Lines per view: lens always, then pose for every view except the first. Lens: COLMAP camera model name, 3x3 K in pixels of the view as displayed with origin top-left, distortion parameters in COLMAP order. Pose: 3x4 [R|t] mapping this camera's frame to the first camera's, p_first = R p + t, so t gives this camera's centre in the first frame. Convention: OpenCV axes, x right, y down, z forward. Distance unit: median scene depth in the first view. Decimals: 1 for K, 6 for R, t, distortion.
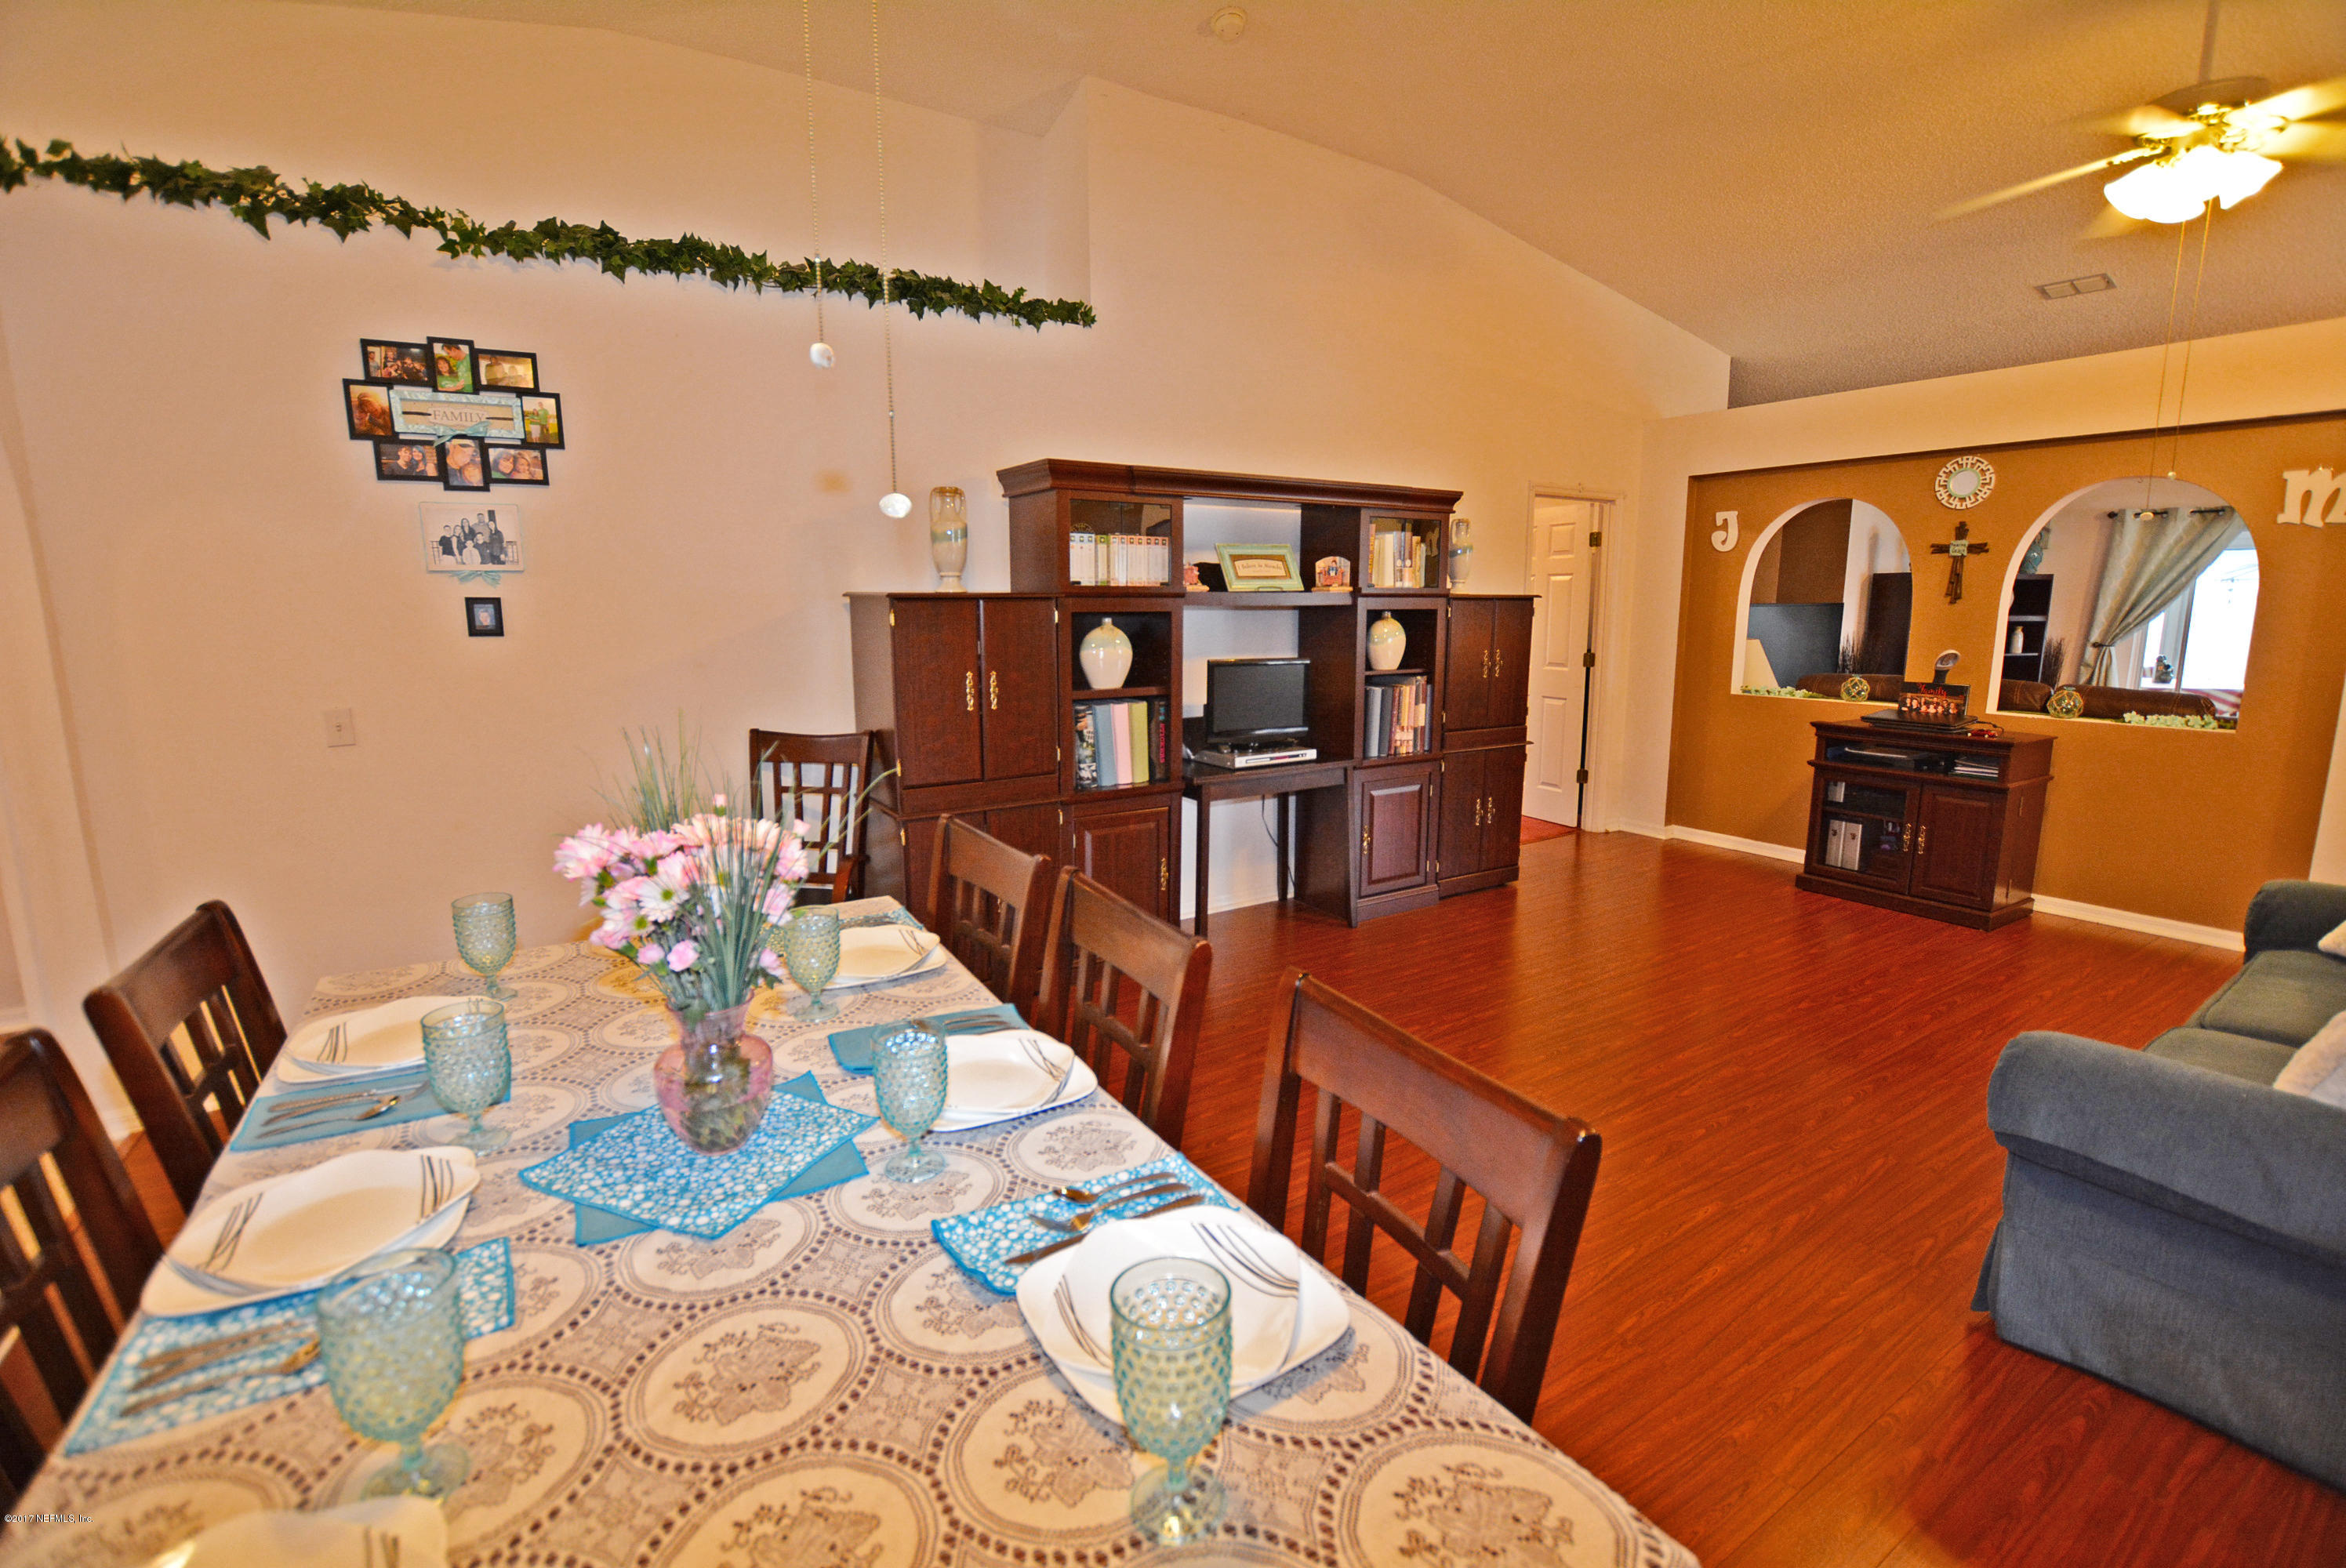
lens RADIAL K [[1034.7, 0, 1173.0], [0, 1034.7, 784.0], [0, 0, 1]] dist [-0.035978, 0.004082]
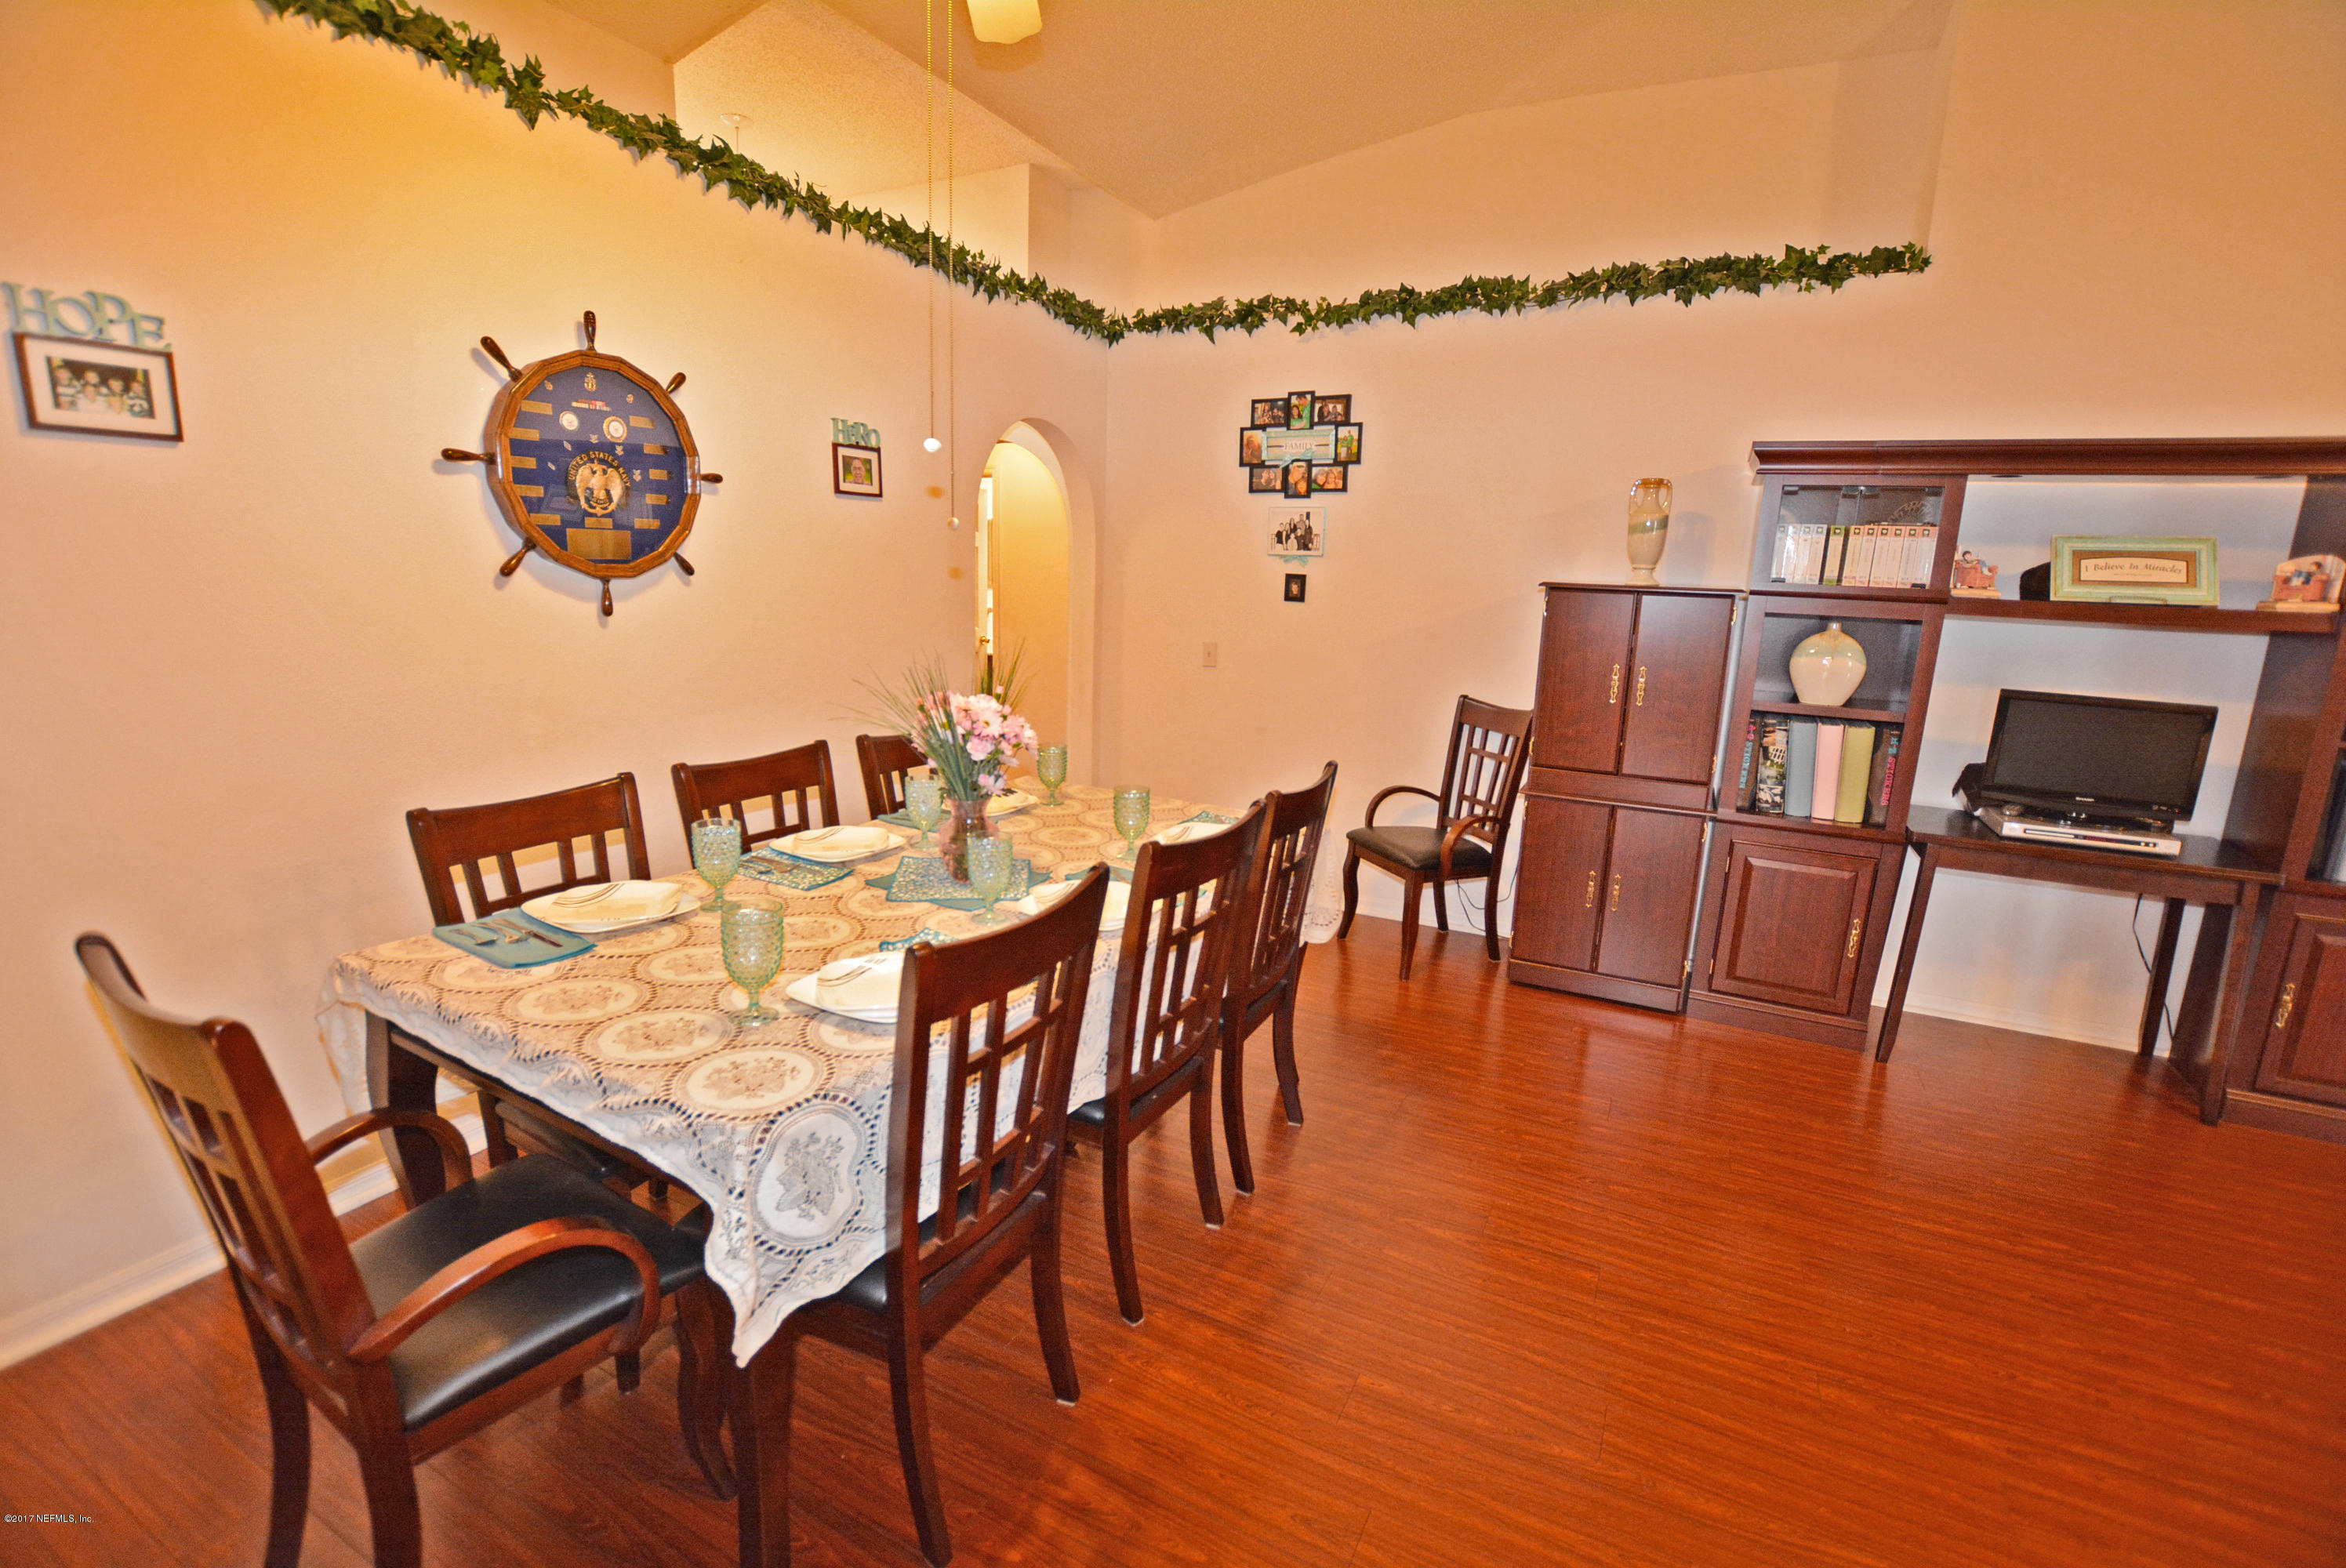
lens RADIAL K [[1034.7, 0, 1173.0], [0, 1034.7, 784.0], [0, 0, 1]] dist [-0.035978, 0.004082]
pose [[0.492465, 0.196359, -0.847892, 0.456288], [-0.183592, 0.975732, 0.119333, -0.035008], [0.850748, 0.096899, 0.516564, 0.129716]]
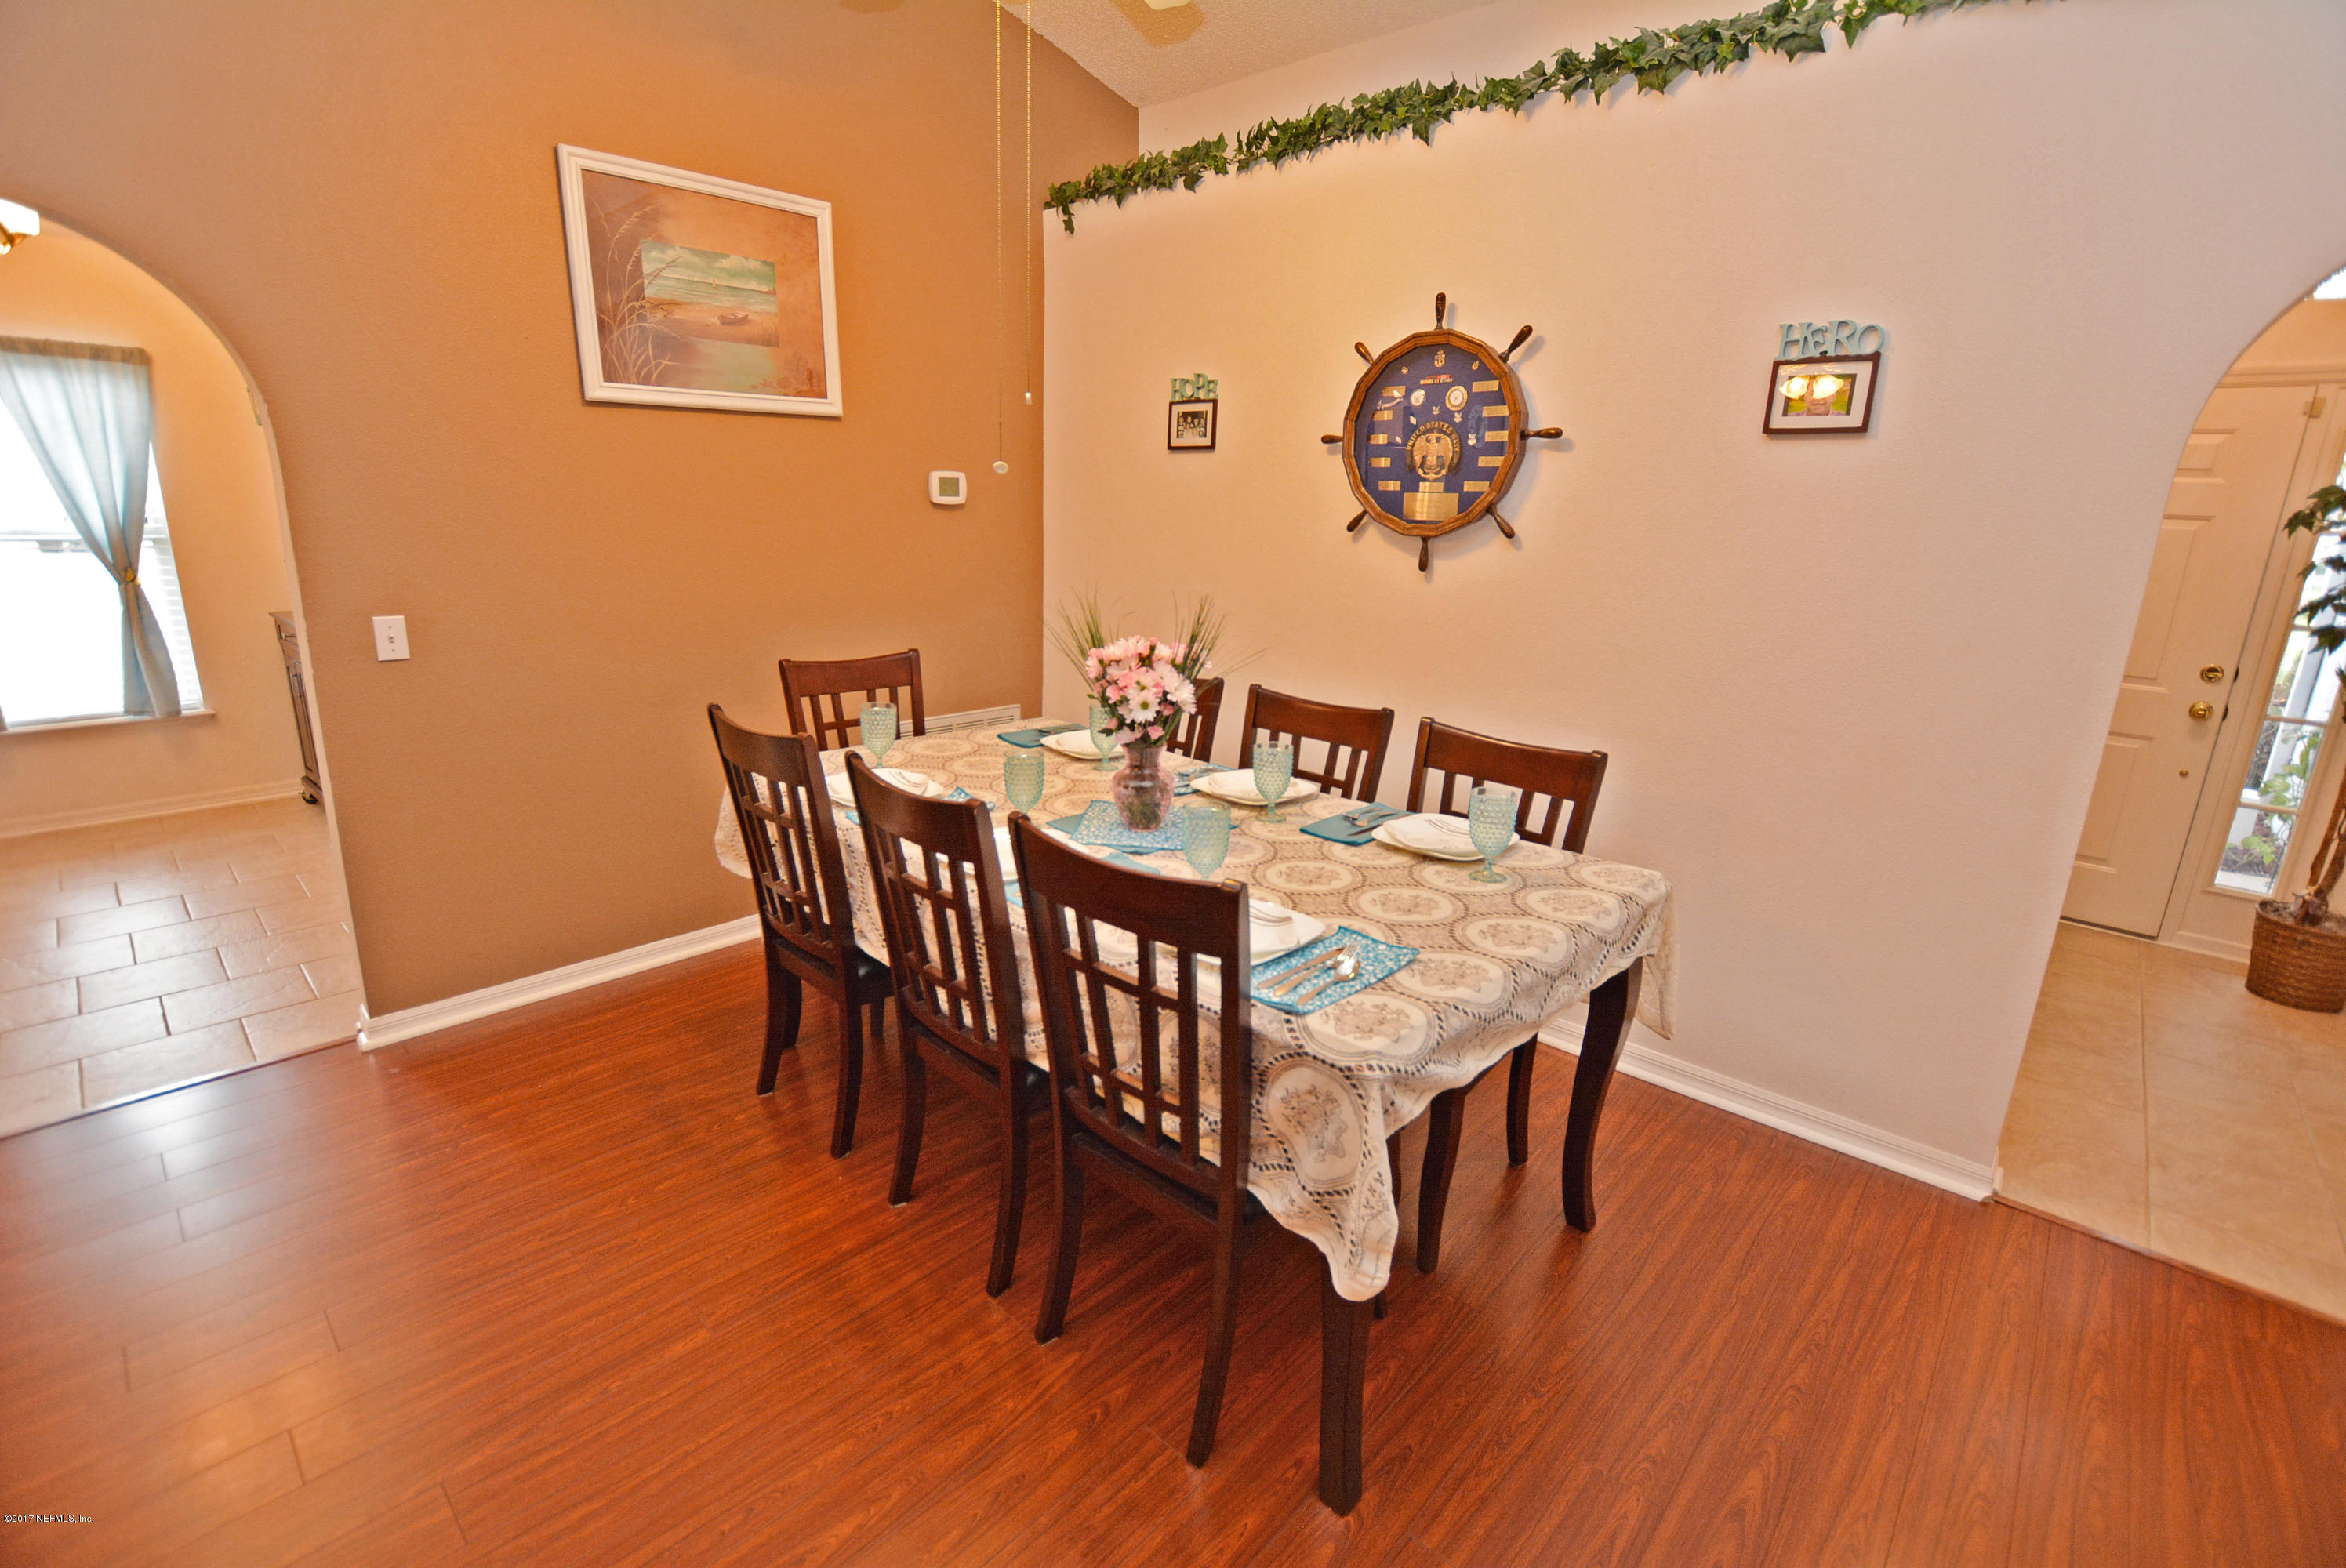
lens RADIAL K [[1025.0, 0, 1173.0], [0, 1025.0, 784.0], [0, 0, 1]] dist [-0.036116, 0.006045]
pose [[-0.968063, 0.042715, -0.247040, -0.010506], [-0.067909, 0.903864, 0.422396, -0.174628], [0.241334, 0.425682, -0.872097, 0.925097]]
